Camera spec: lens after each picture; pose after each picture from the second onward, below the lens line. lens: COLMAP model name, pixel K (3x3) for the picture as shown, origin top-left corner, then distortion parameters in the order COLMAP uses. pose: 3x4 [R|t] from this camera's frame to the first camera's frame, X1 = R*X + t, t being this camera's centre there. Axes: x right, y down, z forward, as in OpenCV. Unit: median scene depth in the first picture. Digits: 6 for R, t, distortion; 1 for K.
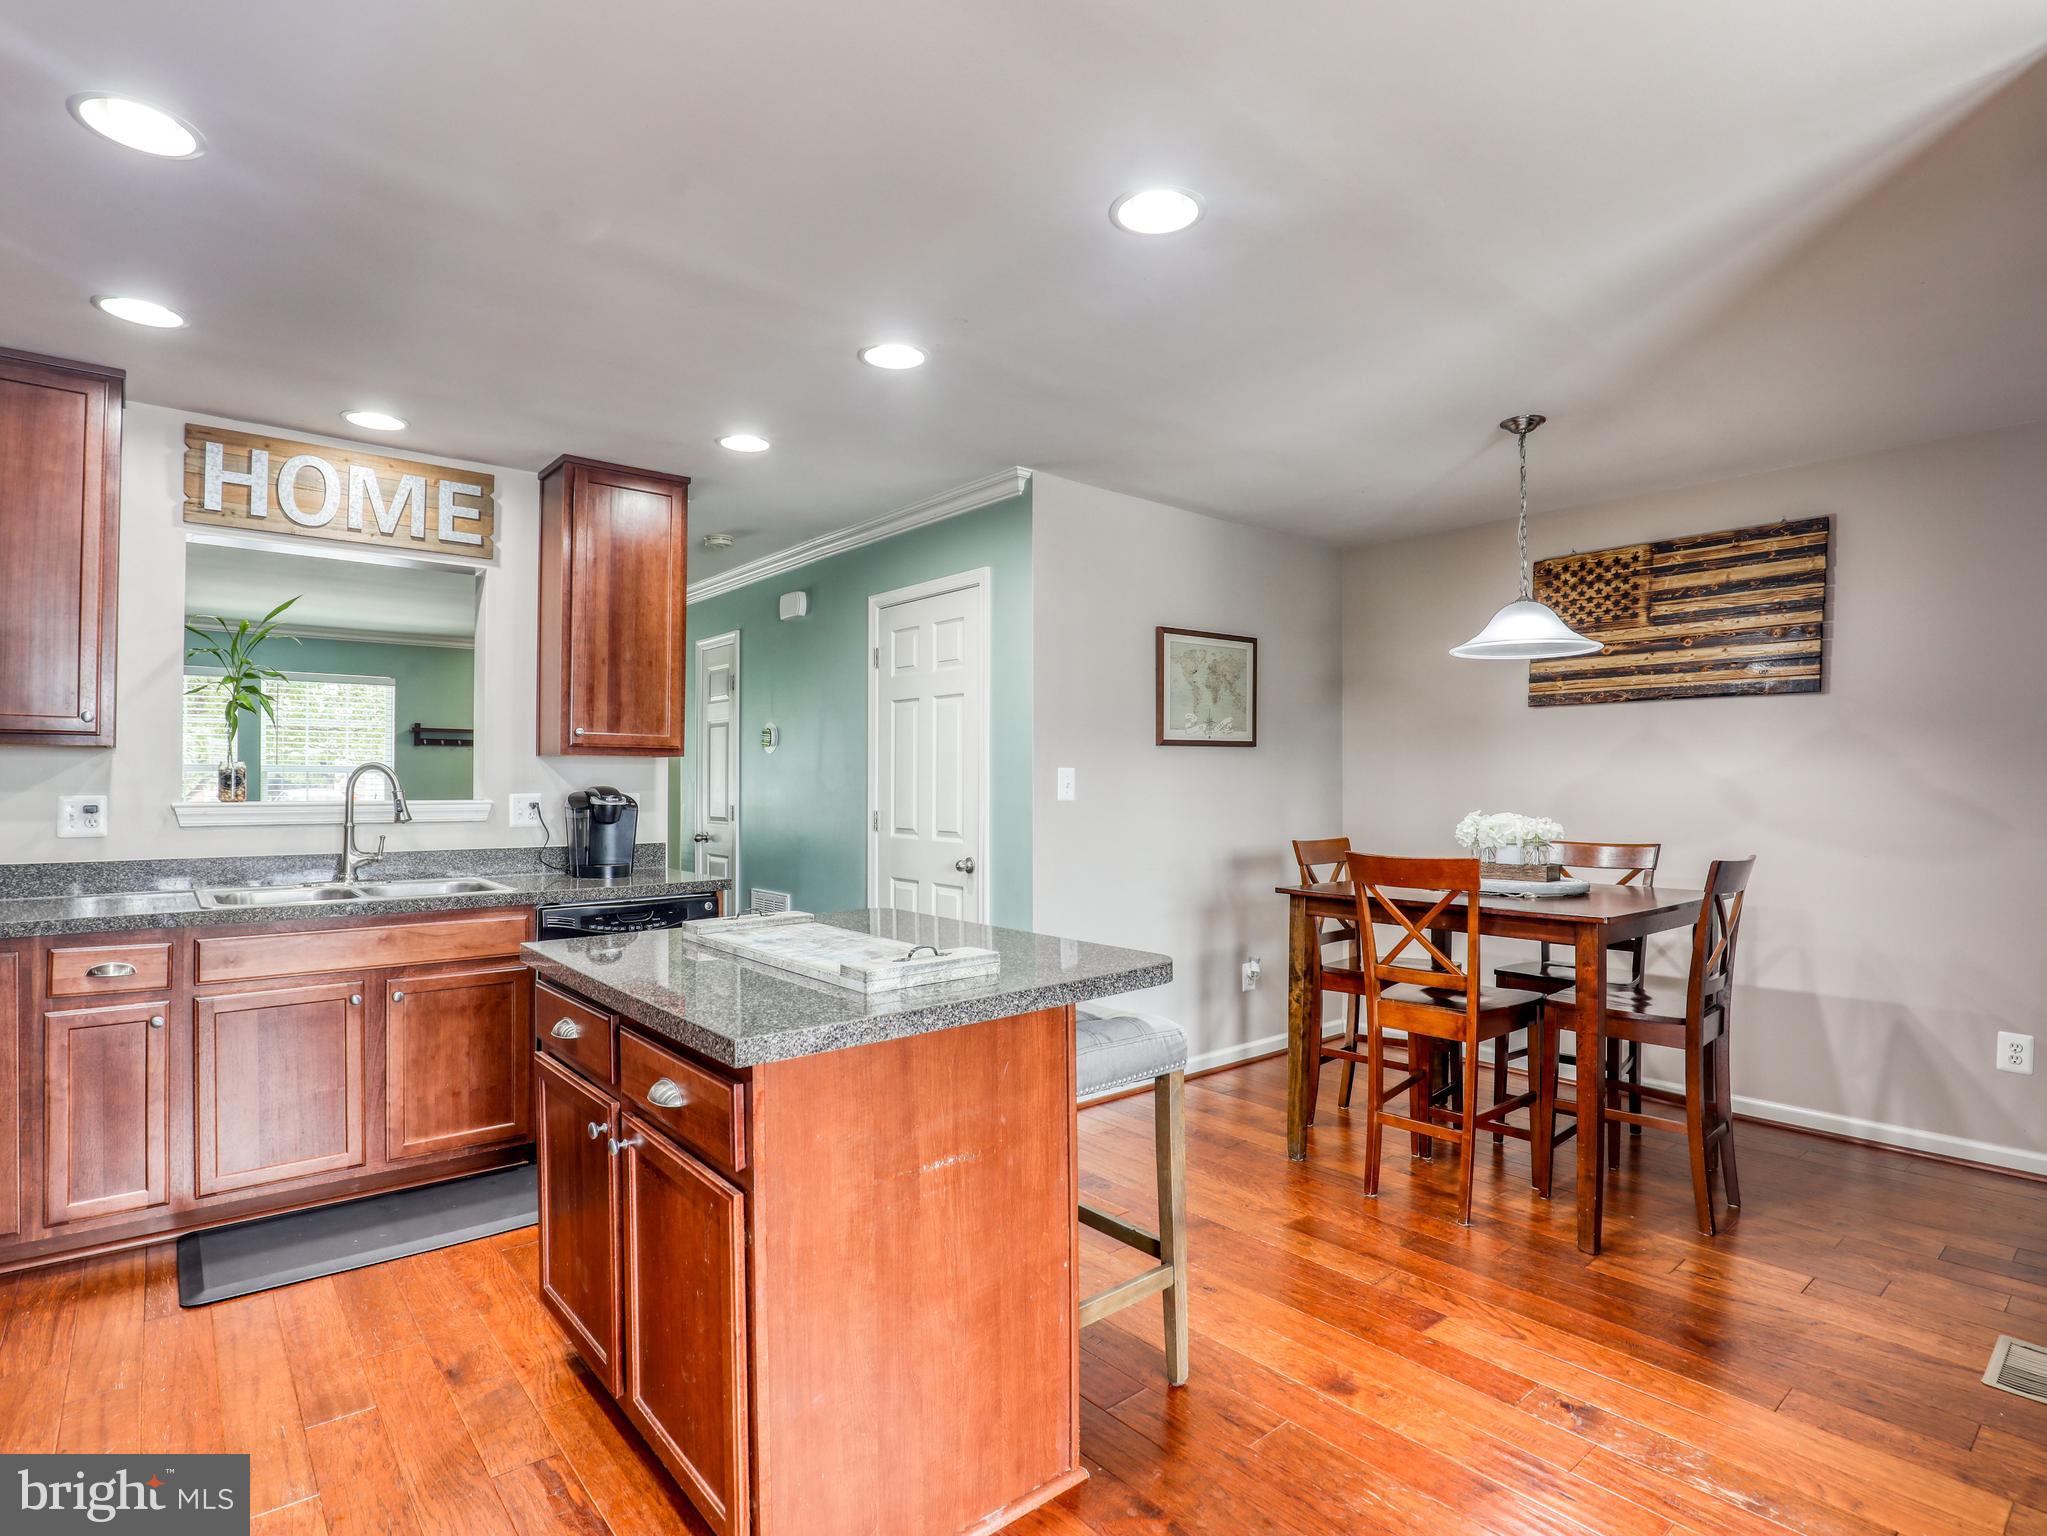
lens RADIAL K [[1041.3, 0, 1038.7], [0, 1041.3, 776.2], [0, 0, 1]] dist [-0.024422, 0.000498]
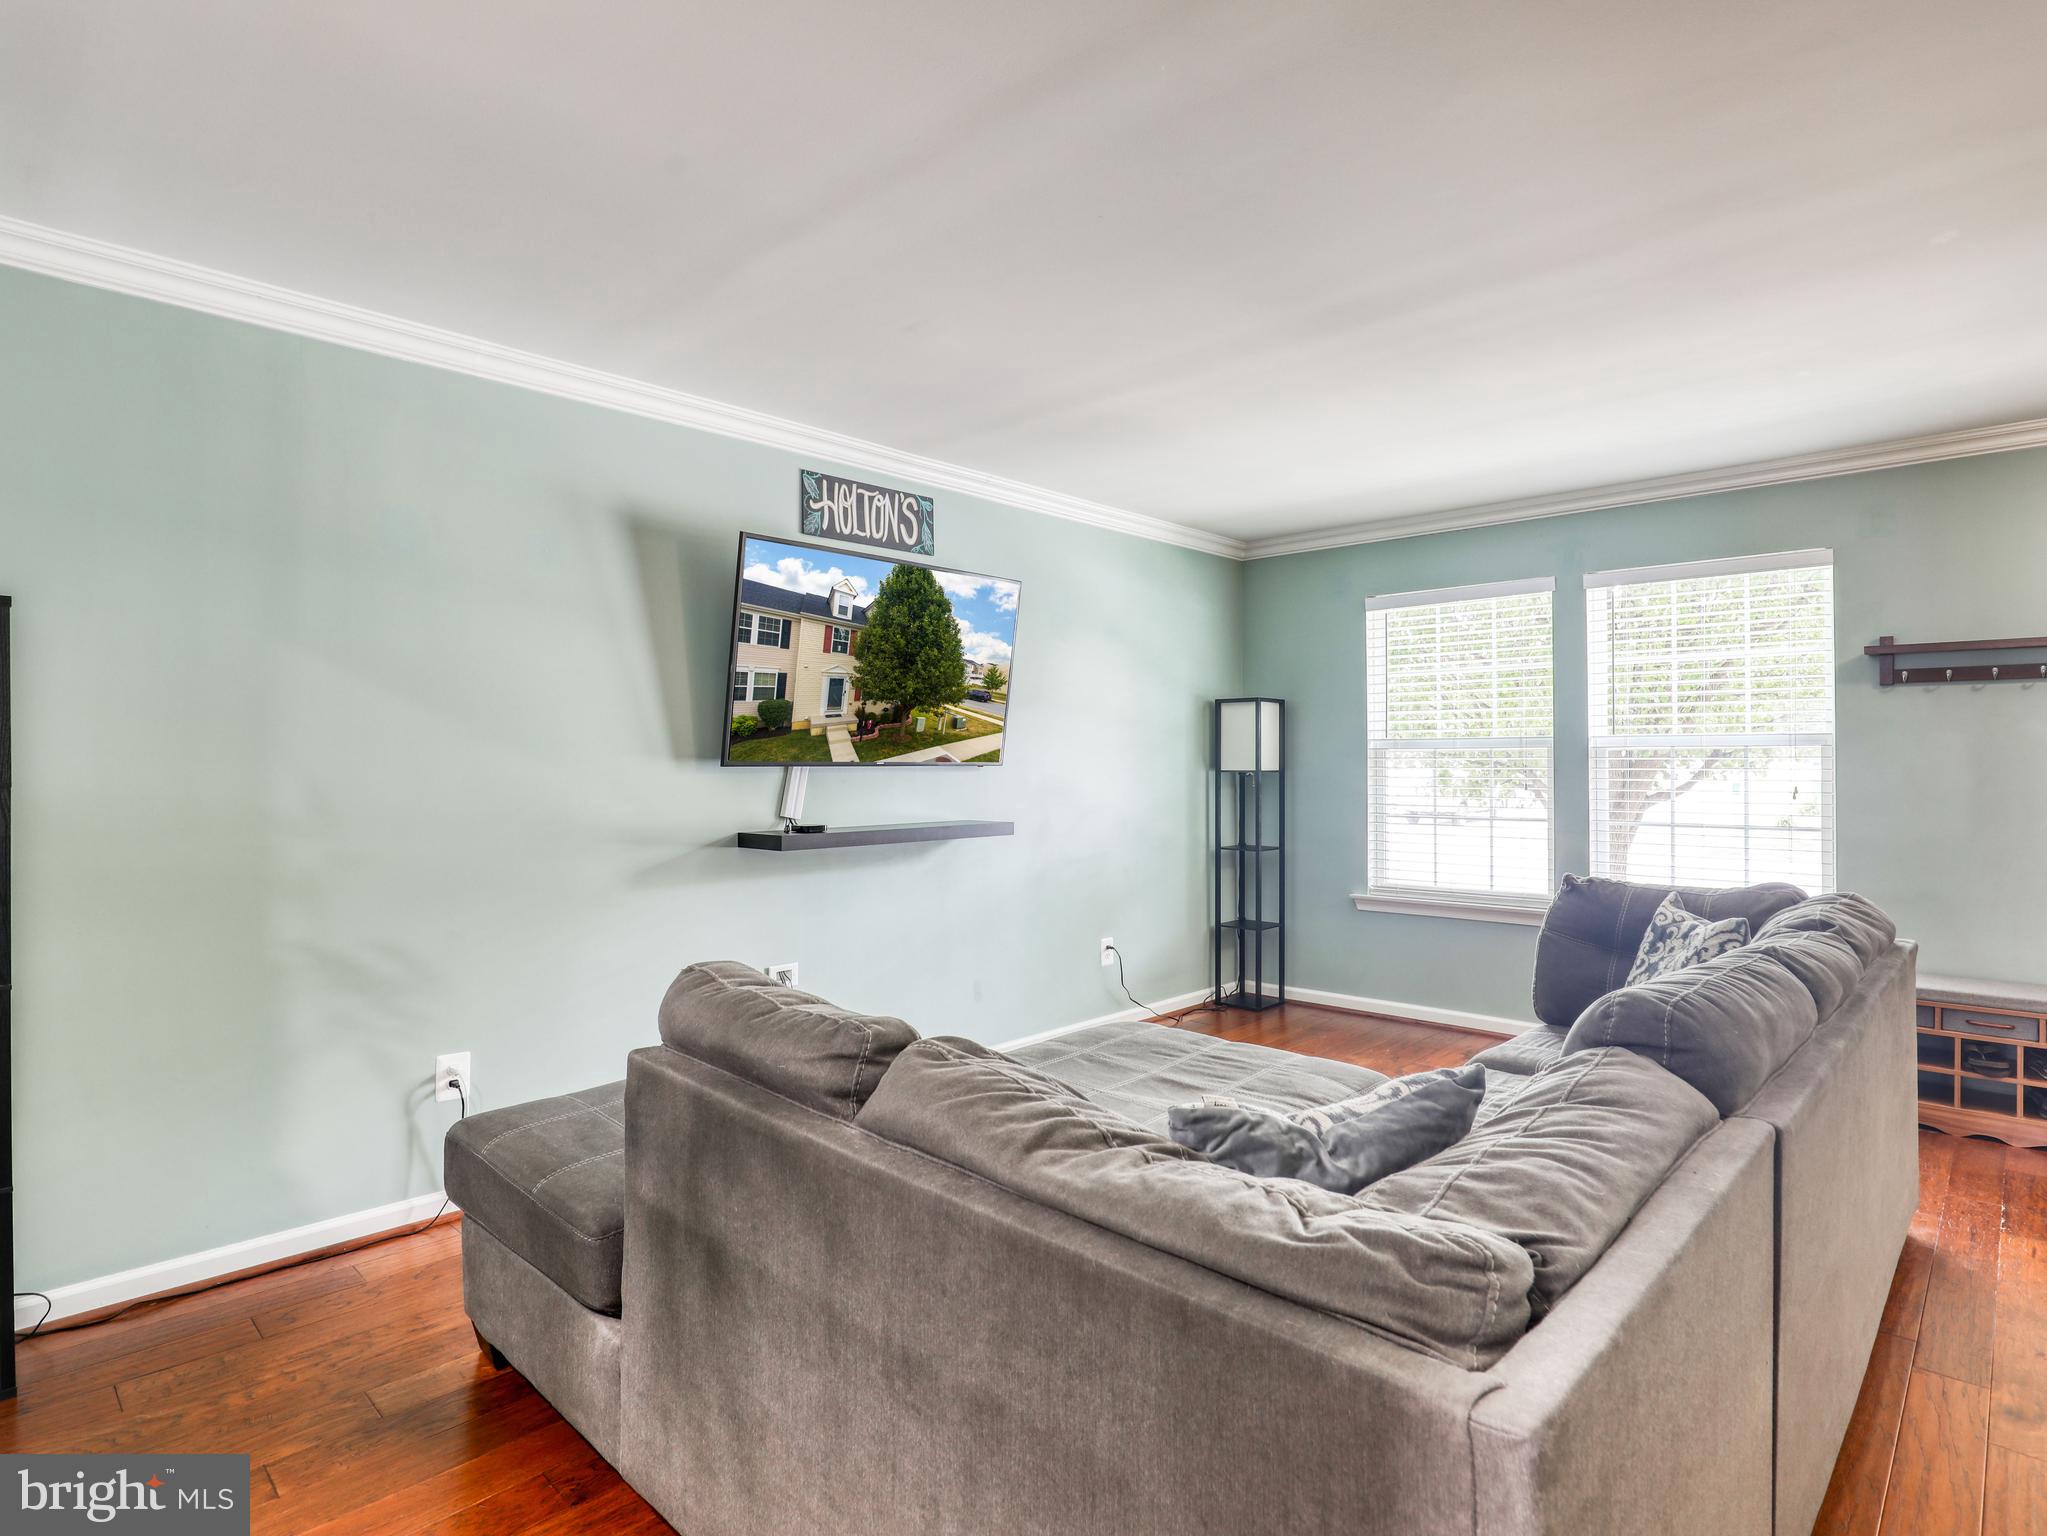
lens RADIAL K [[1054.5, 0, 1024.8], [0, 1054.5, 761.5], [0, 0, 1]] dist [-0.026375, 0.001214]
pose [[0.089555, -0.008246, -0.995948, -0.460610], [0.007427, 0.999943, -0.007611, 0.010821], [0.995954, -0.006715, 0.089611, 1.470947]]
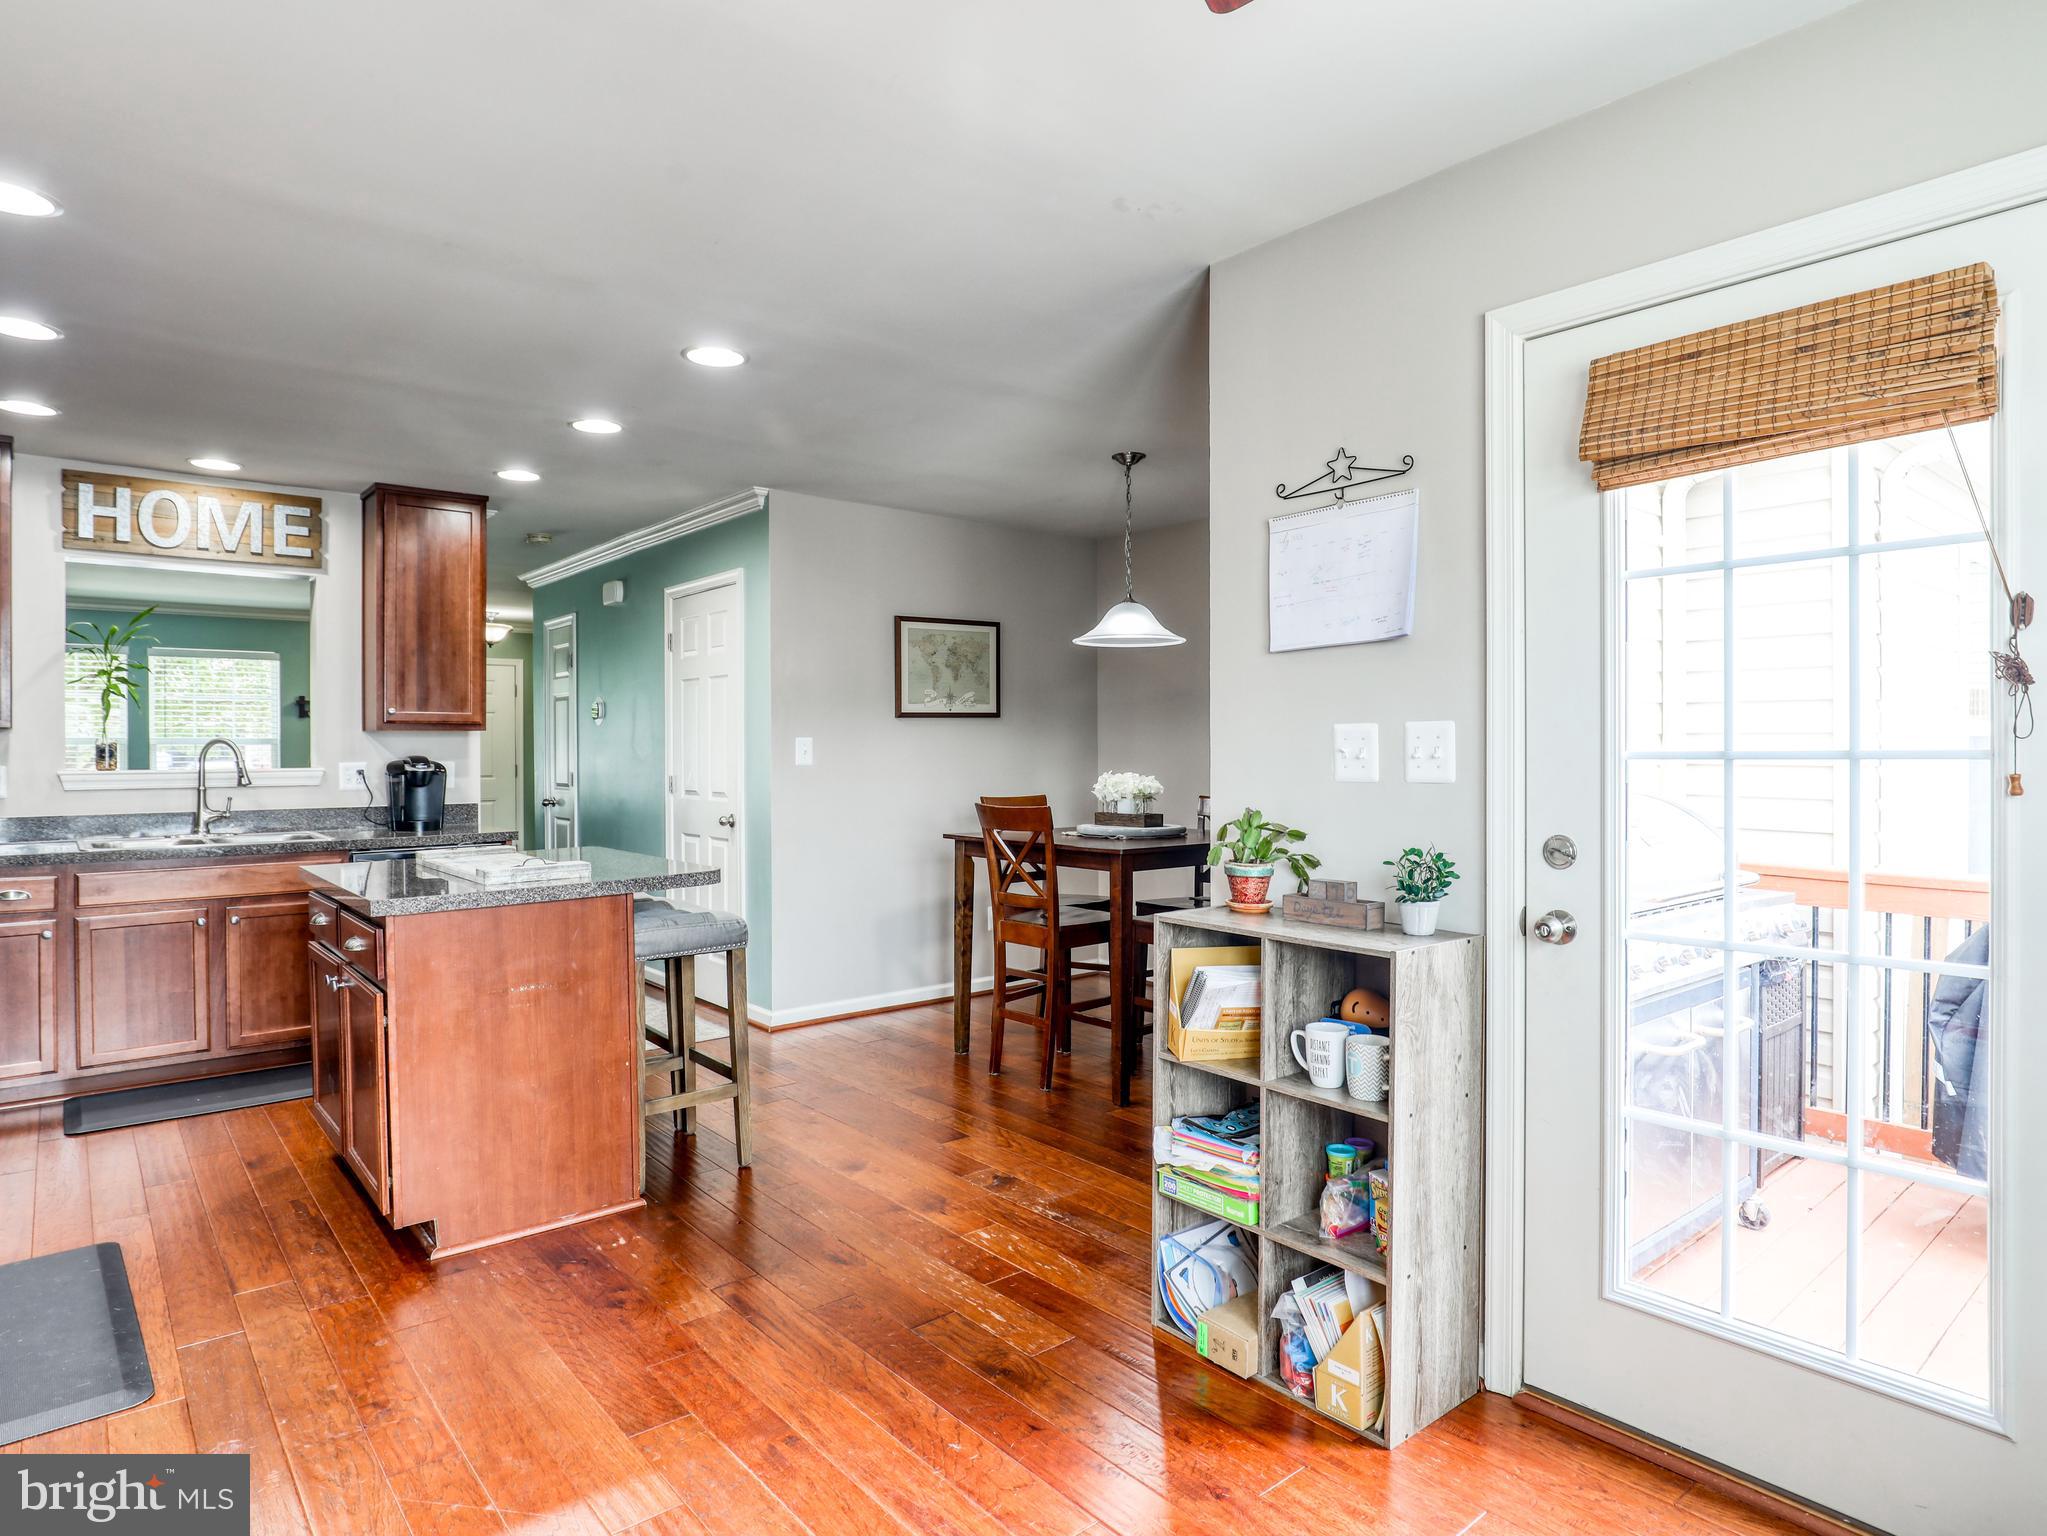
lens RADIAL K [[1169.3, 0, 1021.3], [0, 1169.3, 756.6], [0, 0, 1]] dist [-0.012090, 0.001090]
pose [[0.999812, -0.006598, -0.018232, 0.361823], [0.006833, 0.999895, 0.012813, -0.002293], [0.018146, -0.012936, 0.999752, -0.402669]]
